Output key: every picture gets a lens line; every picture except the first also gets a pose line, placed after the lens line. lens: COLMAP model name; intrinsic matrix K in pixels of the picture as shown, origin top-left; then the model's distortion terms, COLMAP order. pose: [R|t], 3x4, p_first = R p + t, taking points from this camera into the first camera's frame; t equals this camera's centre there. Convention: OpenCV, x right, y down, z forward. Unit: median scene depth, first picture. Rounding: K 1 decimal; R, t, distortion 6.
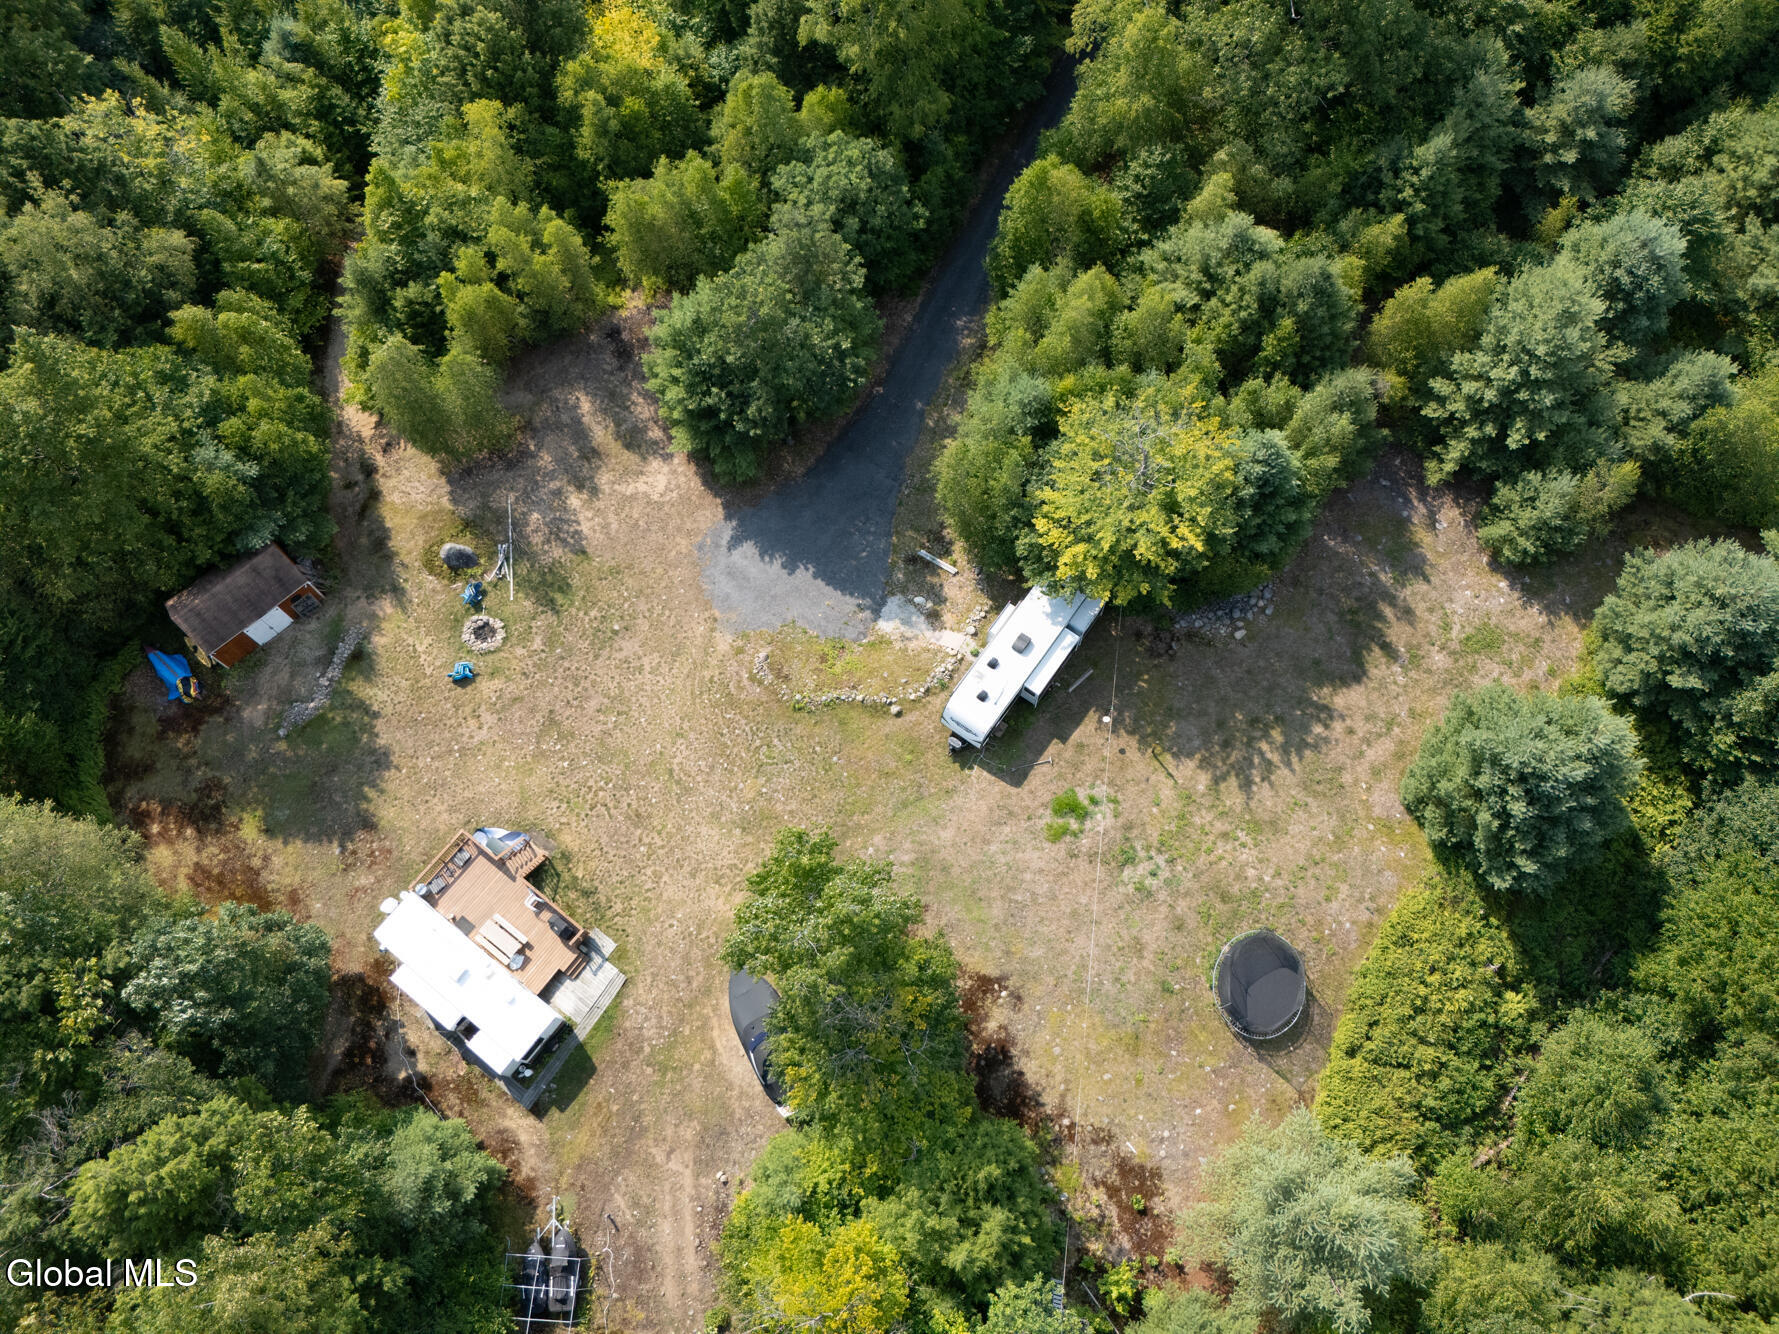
lens RADIAL K [[1243.5, 0, 900.4], [0, 1243.5, 669.7], [0, 0, 1]] dist [0.084709, -0.143484]
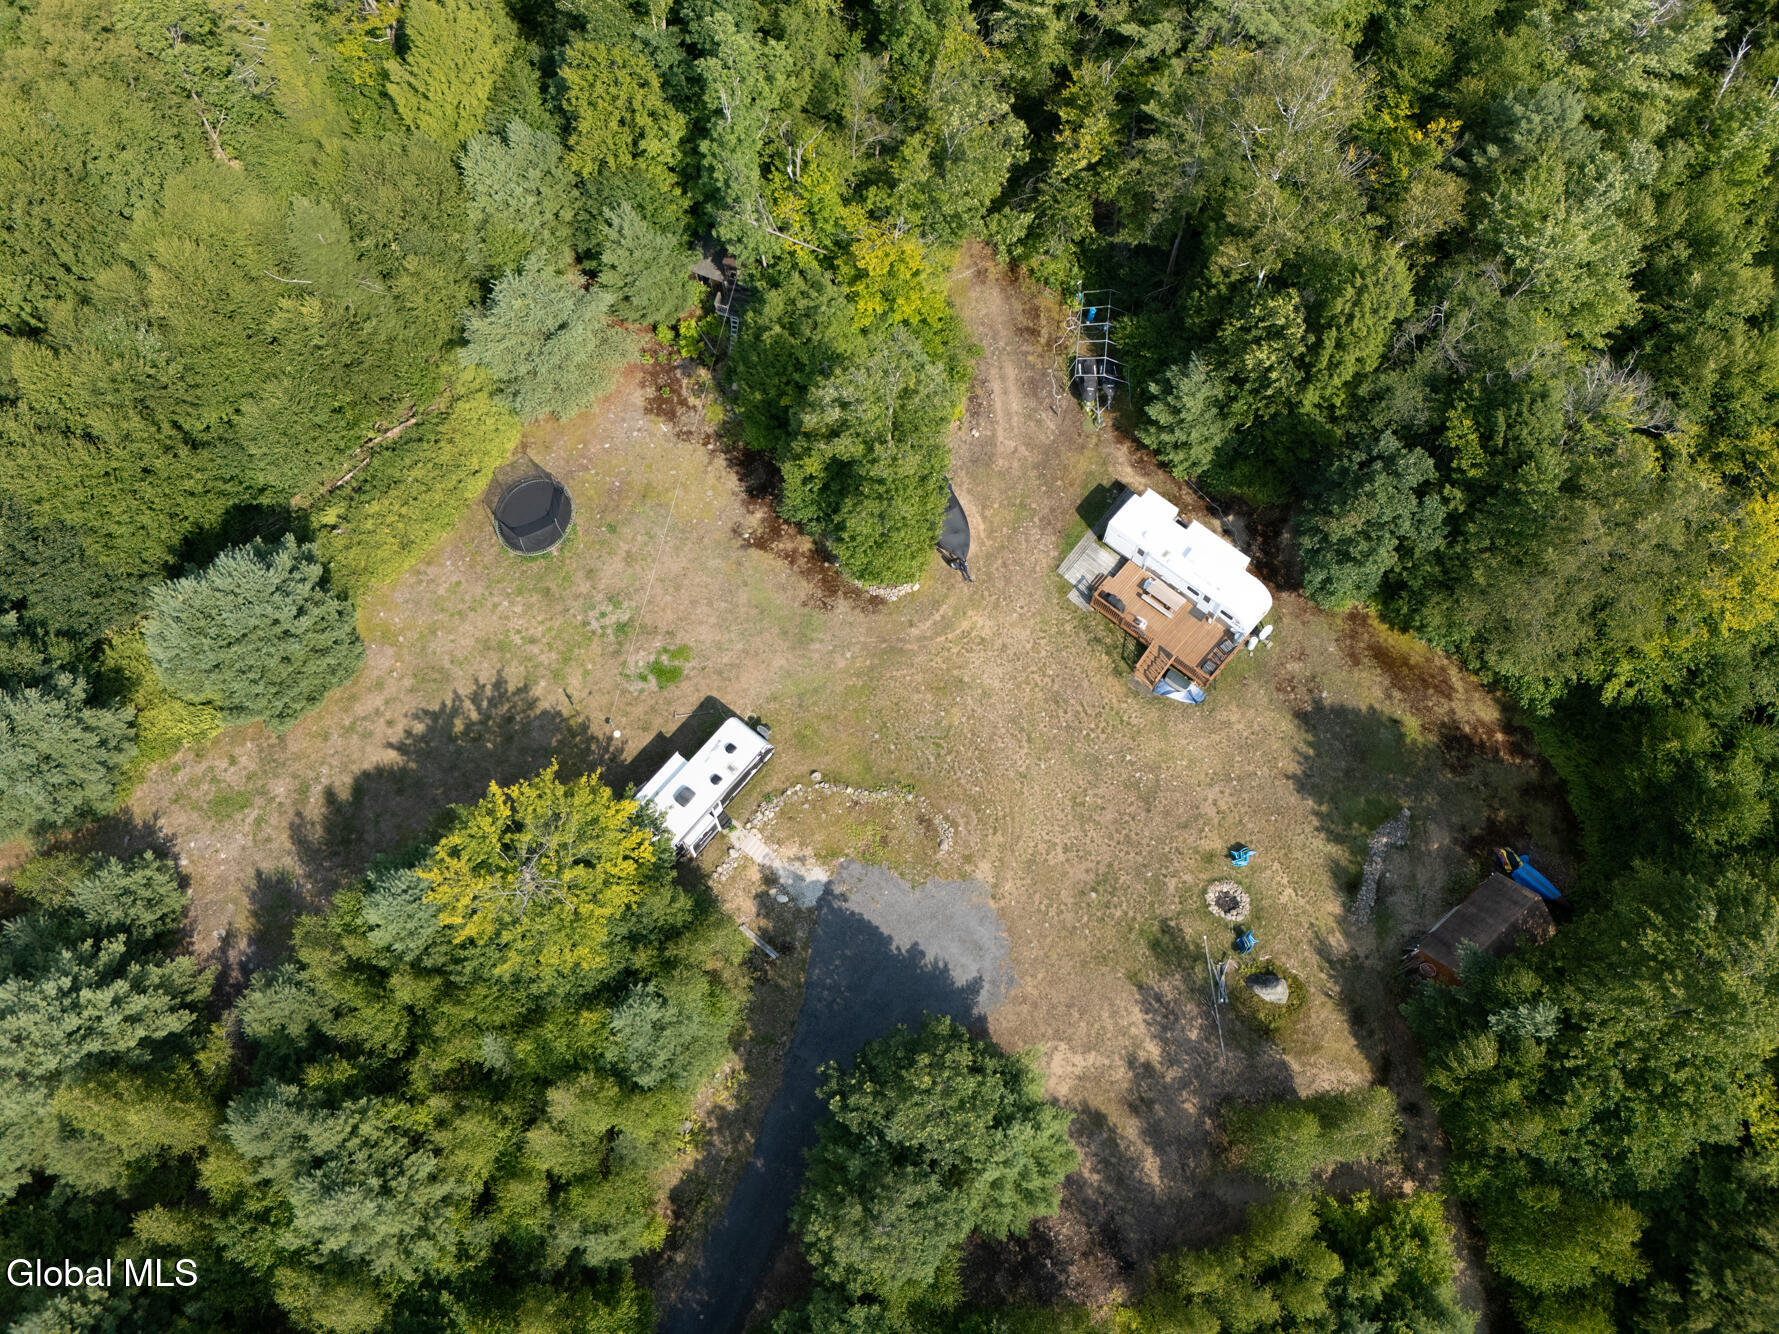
lens RADIAL K [[1243.5, 0, 900.4], [0, 1243.5, 669.7], [0, 0, 1]] dist [0.084709, -0.143484]
pose [[-0.998512, -0.053303, 0.011536, -0.083293], [0.047648, -0.749737, 0.660018, -0.597461], [-0.026532, 0.659585, 0.751161, 0.159062]]
